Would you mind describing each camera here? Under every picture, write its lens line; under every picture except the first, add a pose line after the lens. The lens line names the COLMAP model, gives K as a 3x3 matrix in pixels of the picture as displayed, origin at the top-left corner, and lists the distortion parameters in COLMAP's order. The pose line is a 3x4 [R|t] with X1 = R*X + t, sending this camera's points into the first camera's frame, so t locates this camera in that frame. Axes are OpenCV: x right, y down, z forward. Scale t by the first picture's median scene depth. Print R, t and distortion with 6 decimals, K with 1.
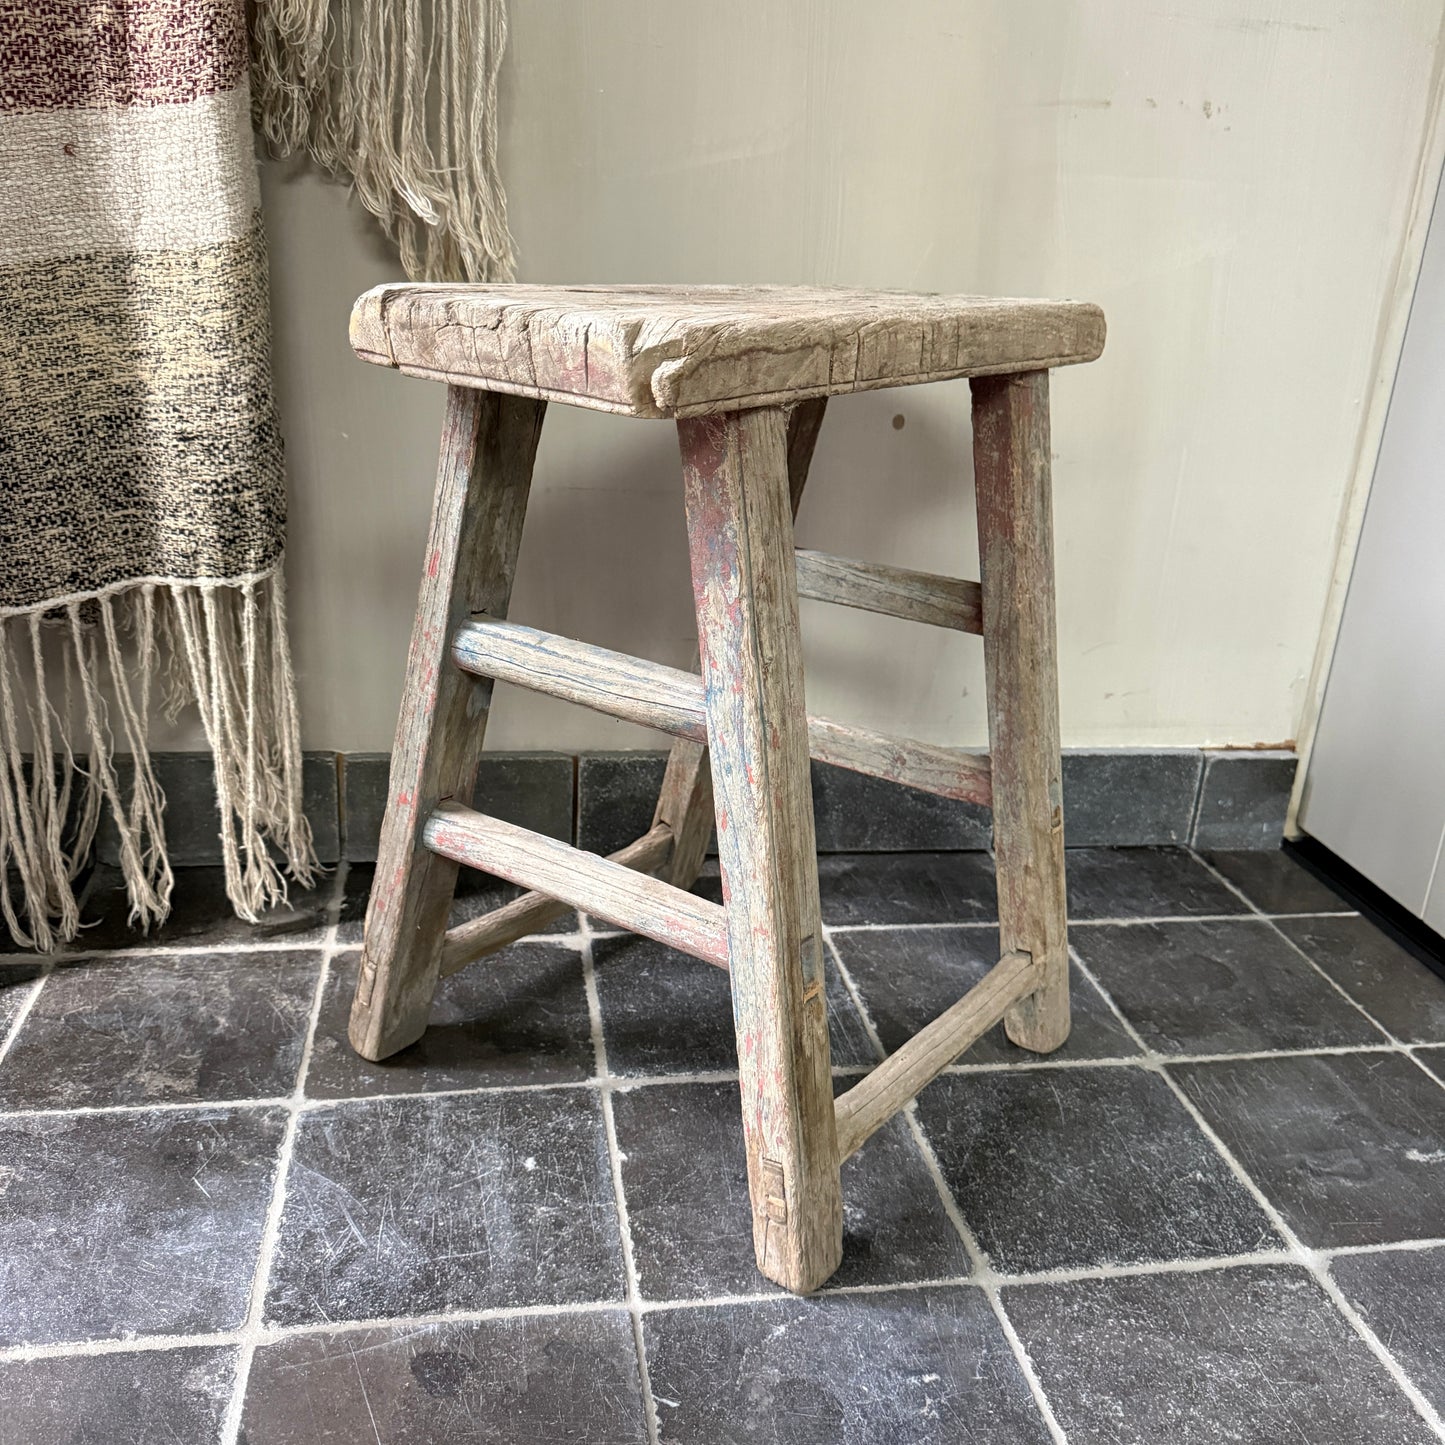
lens RADIAL K [[1398.1, 0, 721.3], [0, 1398.1, 722.9], [0, 0, 1]] dist [0.009410, -0.030439]
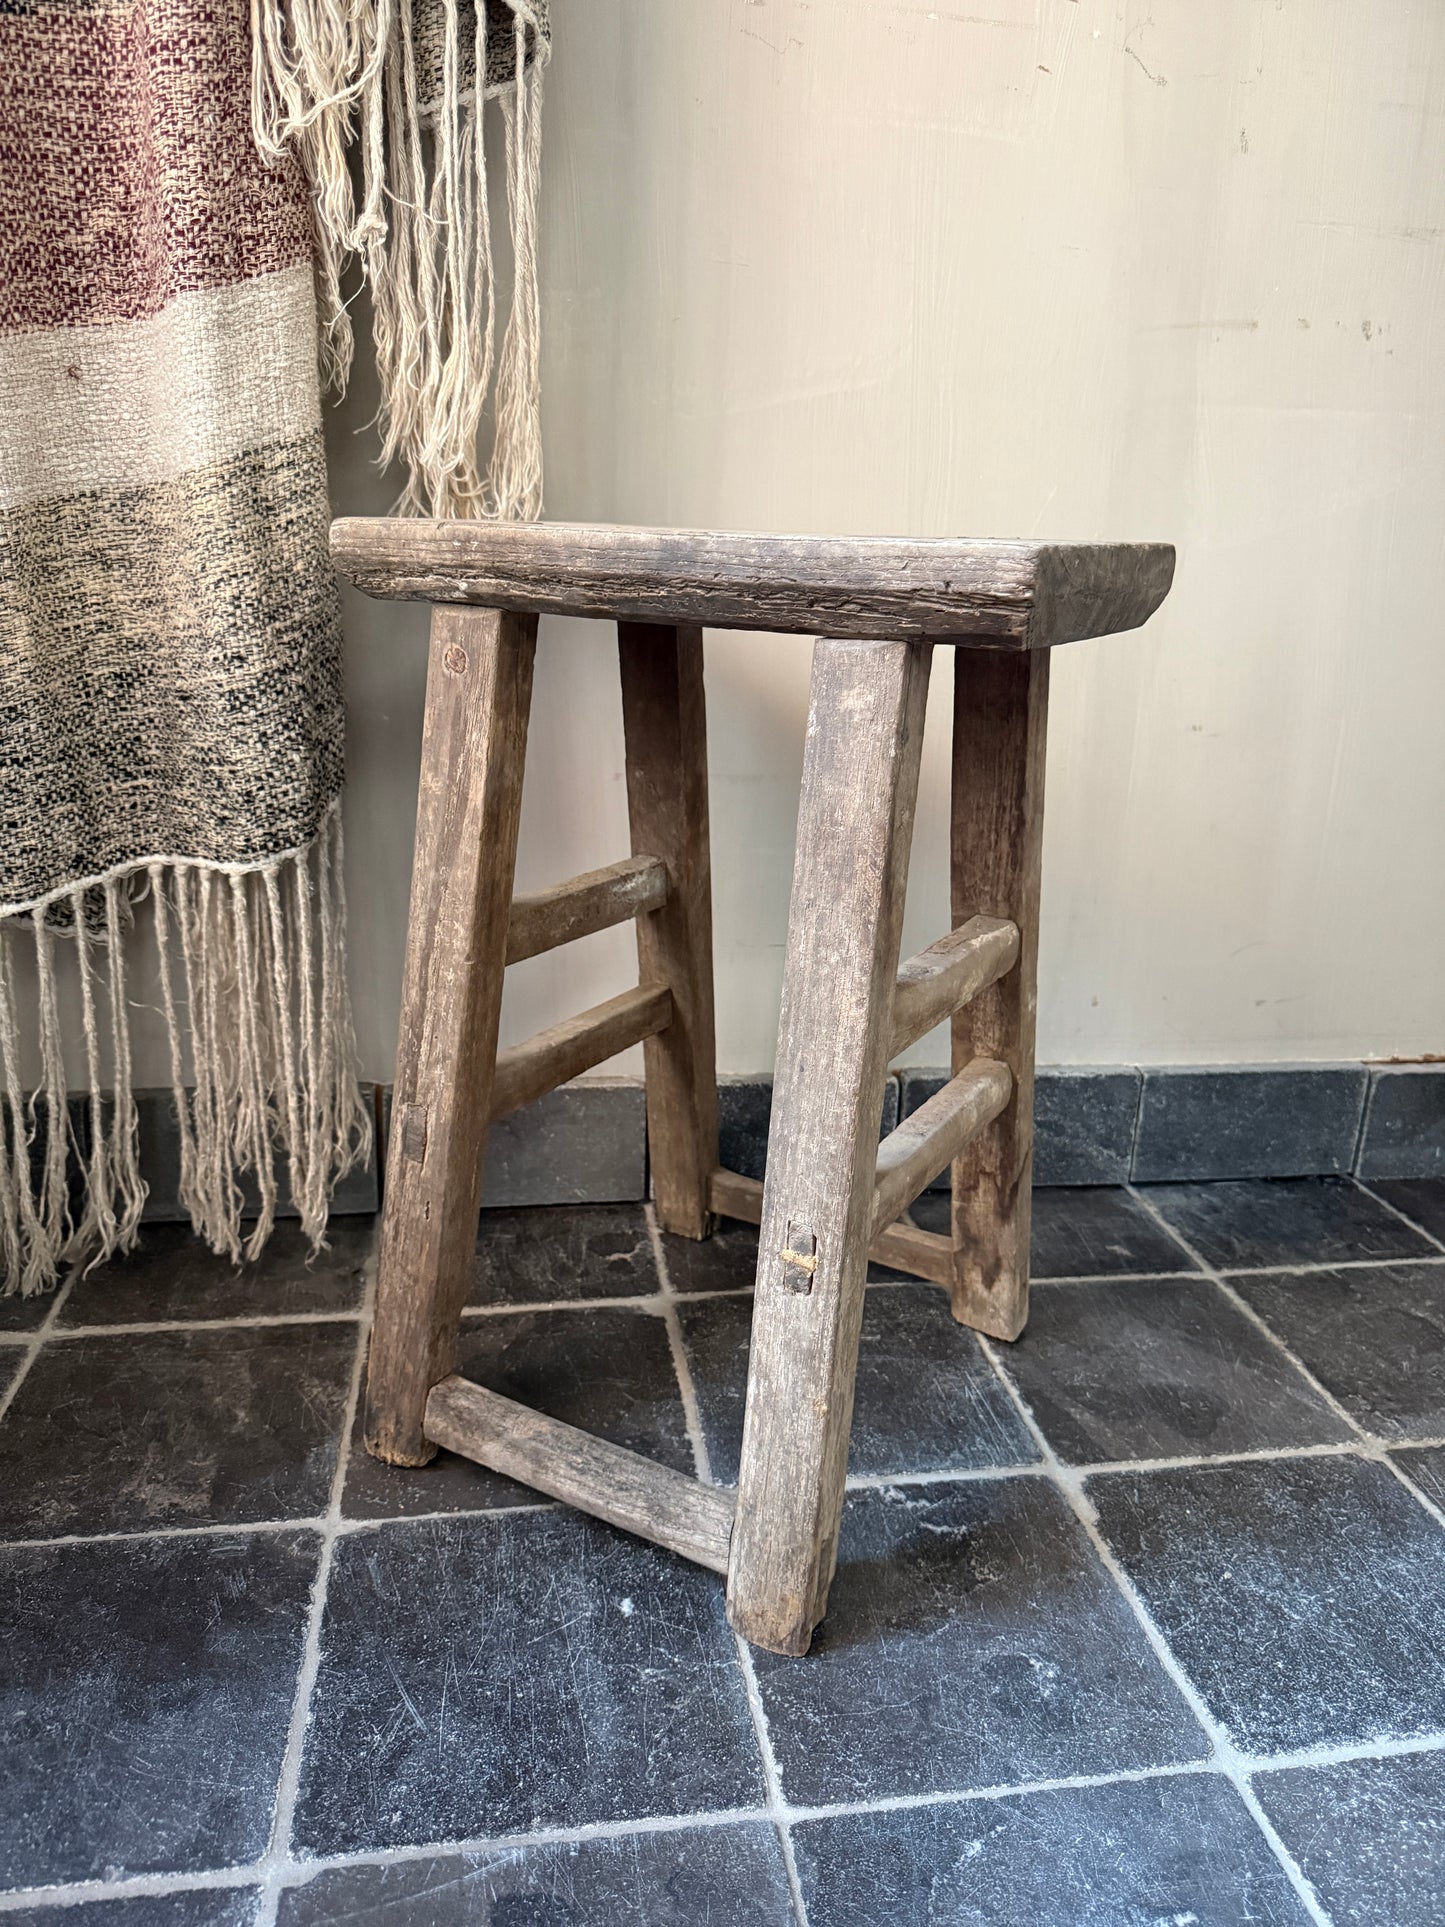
lens RADIAL K [[1403.6, 0, 728.4], [0, 1403.6, 962.6], [0, 0, 1]] dist [-0.014584, 0.004582]
pose [[0.999793, -0.017238, -0.010772, -0.062375], [0.016614, 0.998317, -0.055570, -0.002914], [0.011712, 0.055380, 0.998397, 0.184065]]
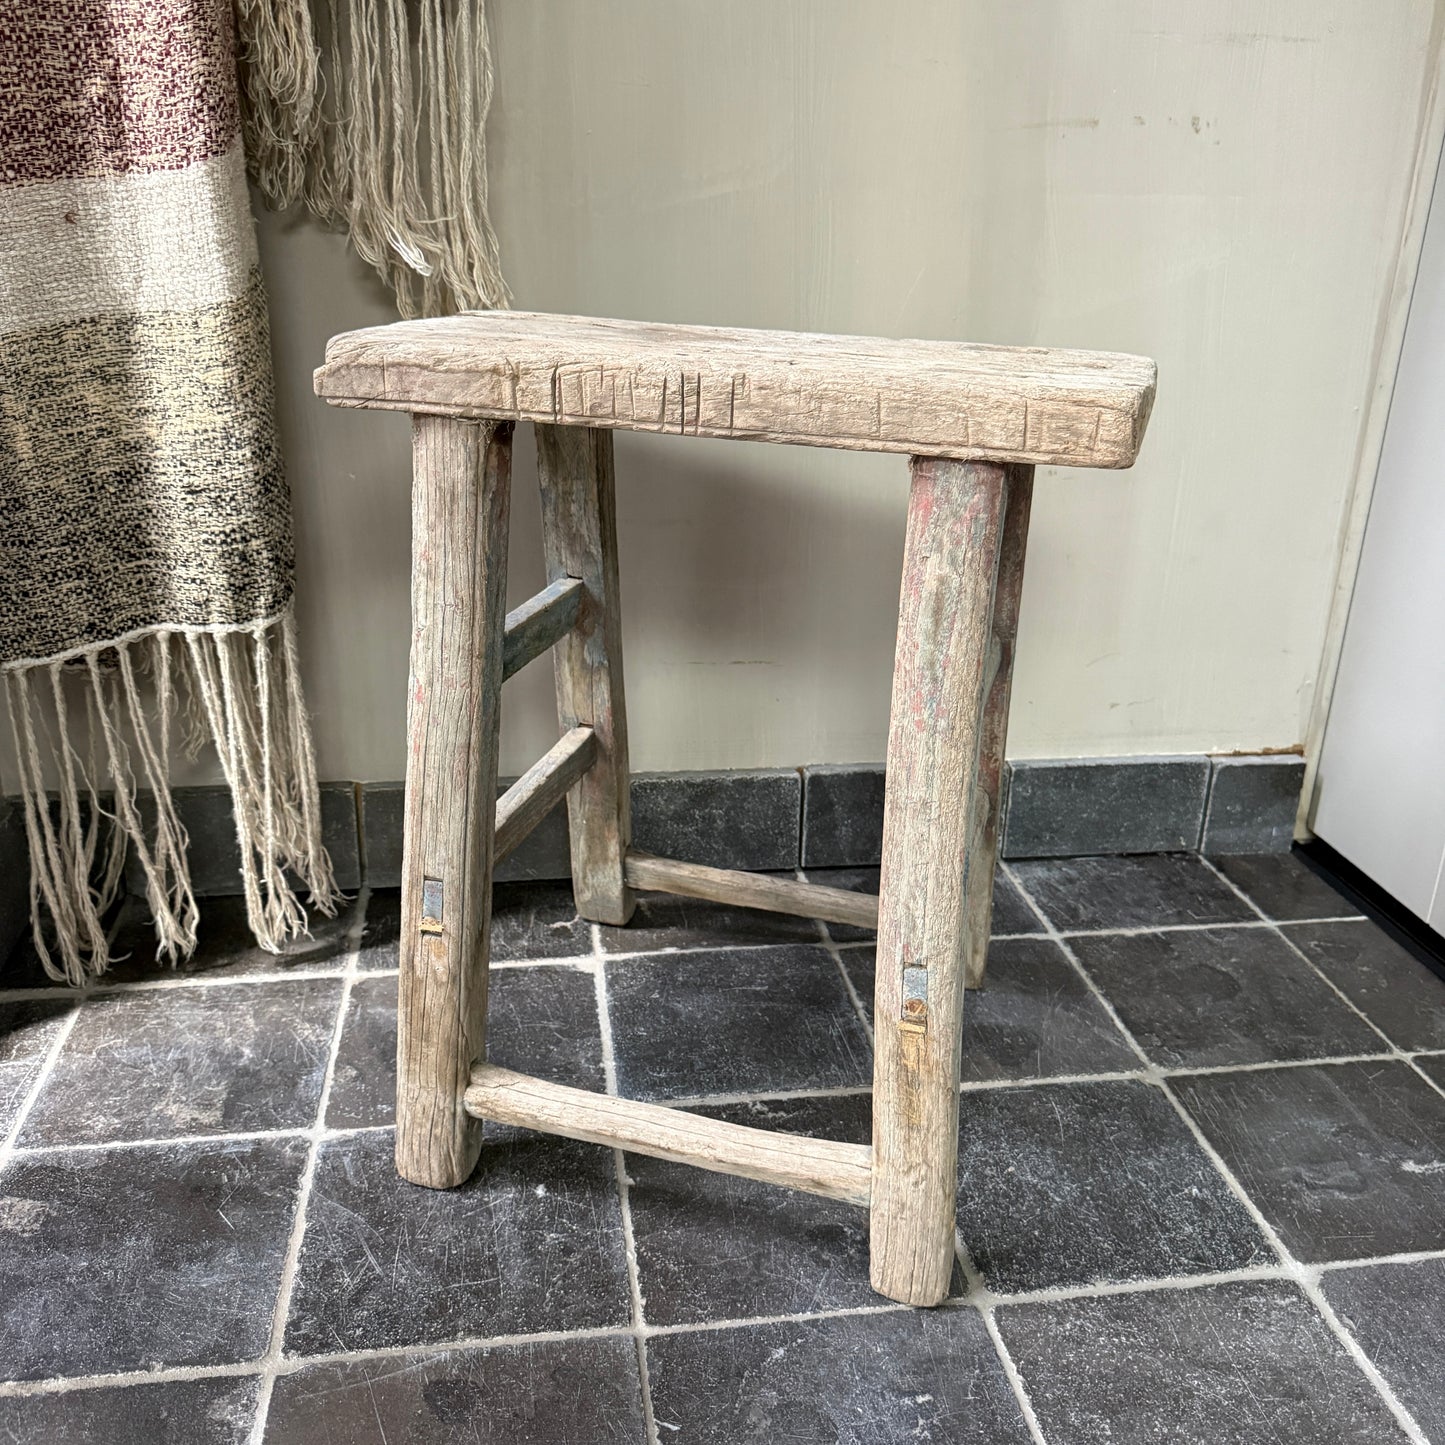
lens RADIAL K [[1396.1, 0, 725.3], [0, 1396.1, 730.0], [0, 0, 1]] dist [0.014755, -0.037870]
pose [[0.999357, -0.023387, -0.027192, 0.034585], [0.023871, 0.999560, 0.017626, -0.038811], [0.026768, -0.018263, 0.999475, -0.022997]]
